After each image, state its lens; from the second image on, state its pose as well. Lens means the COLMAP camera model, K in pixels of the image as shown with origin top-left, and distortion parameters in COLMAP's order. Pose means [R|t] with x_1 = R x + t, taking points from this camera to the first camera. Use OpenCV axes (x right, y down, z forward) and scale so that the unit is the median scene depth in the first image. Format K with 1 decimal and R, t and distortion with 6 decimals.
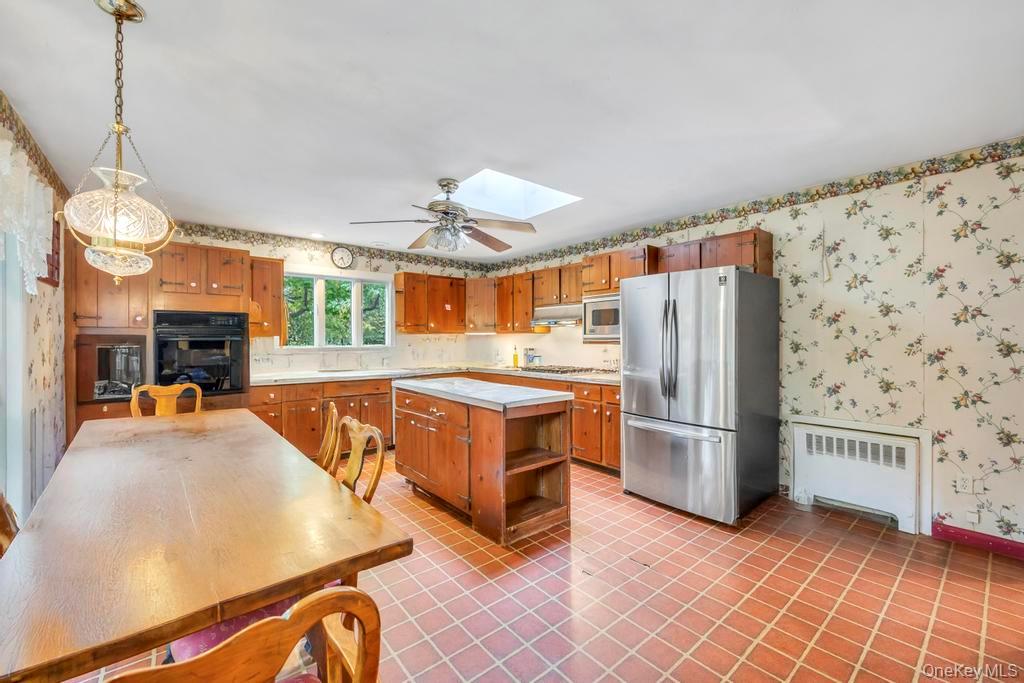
lens RADIAL K [[414.8, 0, 512.1], [0, 414.8, 339.6], [0, 0, 1]] dist [-0.000418, 0.000056]
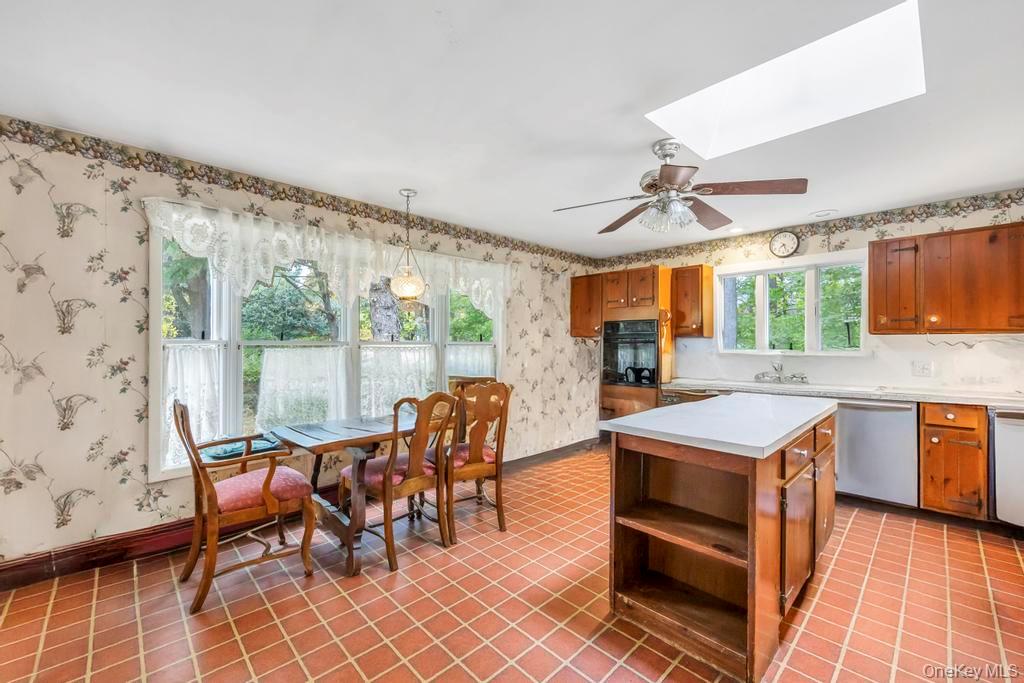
lens RADIAL K [[414.8, 0, 512.2], [0, 414.8, 339.4], [0, 0, 1]] dist [-0.000418, 0.000056]
pose [[0.073435, -0.003084, -0.997295, 0.389152], [-0.007466, 0.999965, -0.003642, 0.000661], [0.997272, 0.007713, 0.073409, 0.405045]]
